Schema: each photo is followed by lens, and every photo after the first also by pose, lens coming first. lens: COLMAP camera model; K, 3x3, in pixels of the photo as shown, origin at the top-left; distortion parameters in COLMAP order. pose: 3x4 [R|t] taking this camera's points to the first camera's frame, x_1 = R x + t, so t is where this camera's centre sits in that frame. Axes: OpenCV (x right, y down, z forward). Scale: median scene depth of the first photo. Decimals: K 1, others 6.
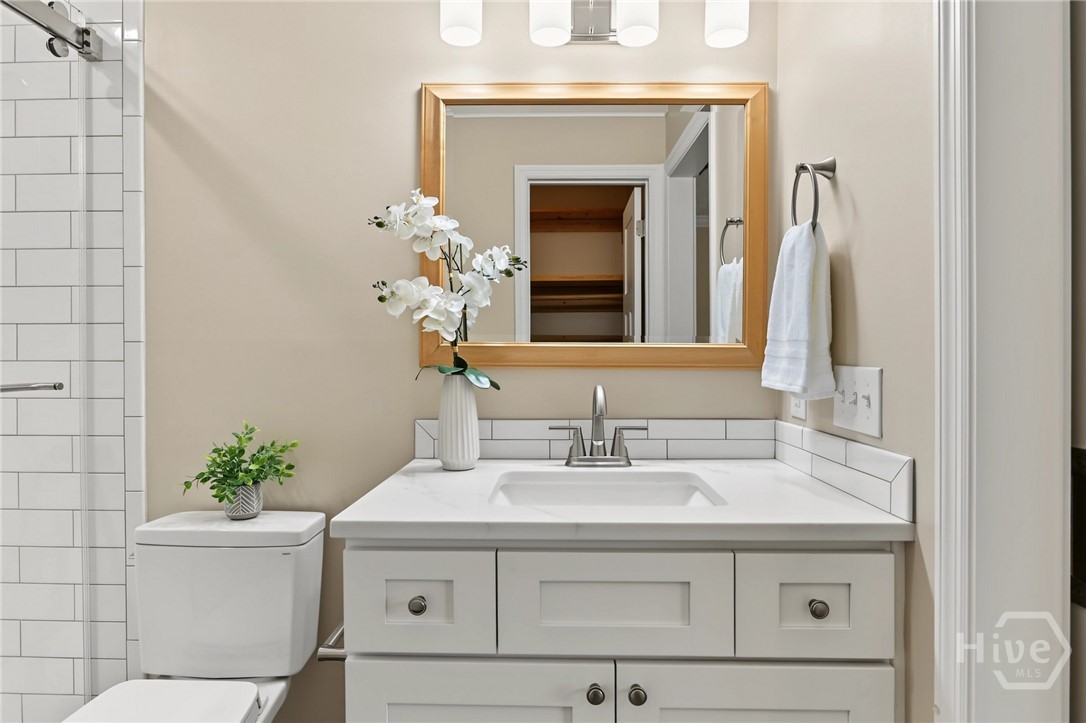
lens RADIAL K [[567.5, 0, 548.4], [0, 567.5, 359.4], [0, 0, 1]] dist [-0.030734, 0.001615]
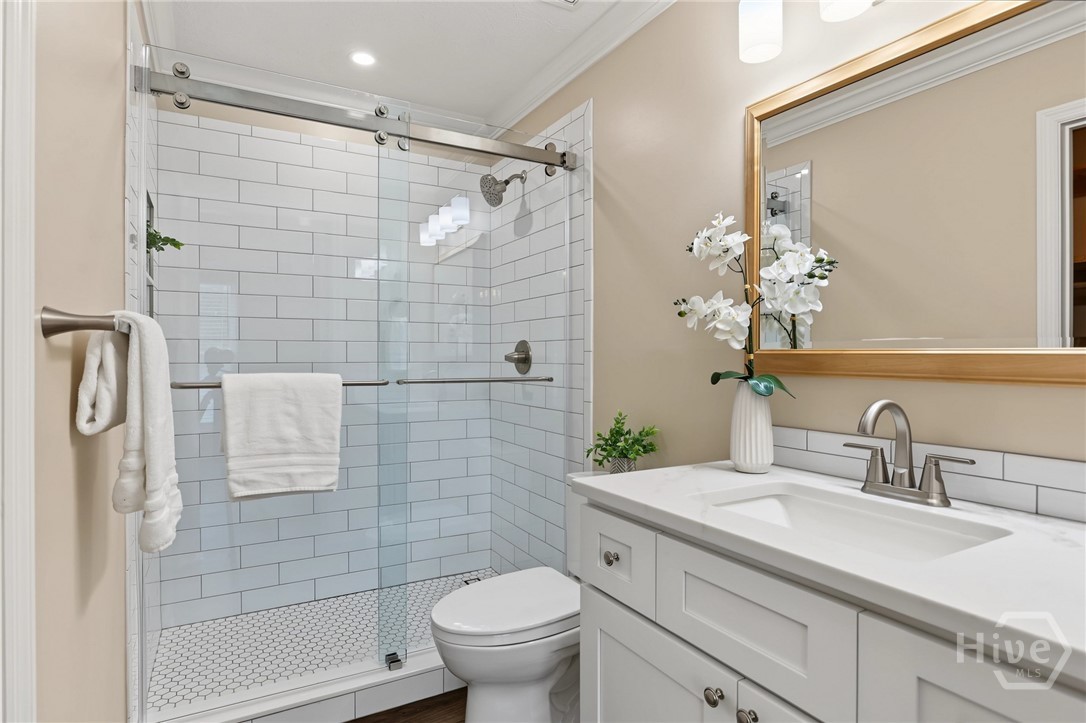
lens RADIAL K [[567.5, 0, 539.2], [0, 567.5, 354.8], [0, 0, 1]] dist [-0.030734, 0.001615]
pose [[0.504786, -0.003543, -0.863237, 0.523679], [-0.013218, 0.999843, -0.011832, -0.003314], [0.863143, 0.017383, 0.504660, 0.135229]]
